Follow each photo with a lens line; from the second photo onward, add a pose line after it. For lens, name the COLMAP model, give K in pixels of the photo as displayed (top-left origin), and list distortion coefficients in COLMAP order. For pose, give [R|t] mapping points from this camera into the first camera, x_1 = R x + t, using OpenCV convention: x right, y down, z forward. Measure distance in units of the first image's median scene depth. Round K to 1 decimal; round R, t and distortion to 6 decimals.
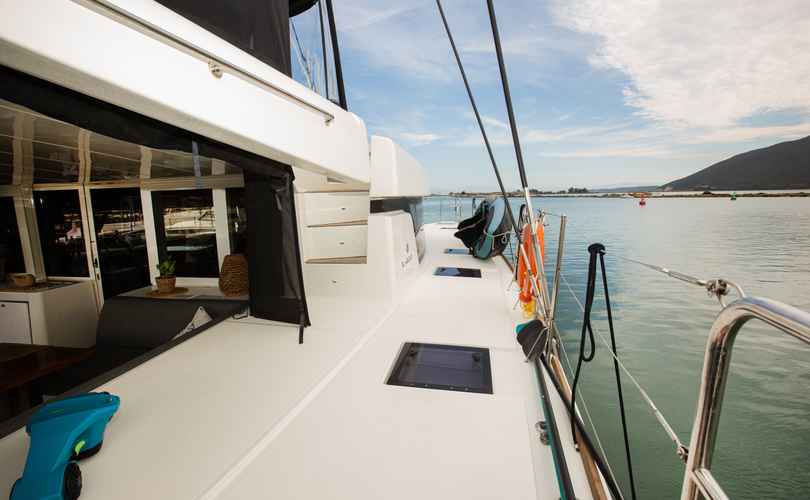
lens RADIAL K [[370.8, 0, 404.0], [0, 370.8, 241.8], [0, 0, 1]] dist [-0.047816, 0.015189]
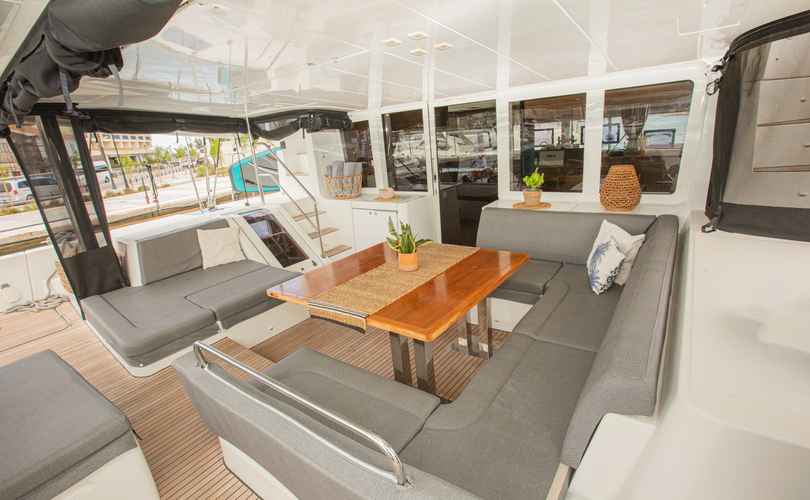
lens RADIAL K [[370.8, 0, 404.0], [0, 370.8, 241.8], [0, 0, 1]] dist [-0.047816, 0.015189]
pose [[0.919542, 0.076349, -0.385505, -0.501755], [-0.005559, 0.983376, 0.181497, 0.044969], [0.392953, -0.164751, 0.904679, -0.080223]]
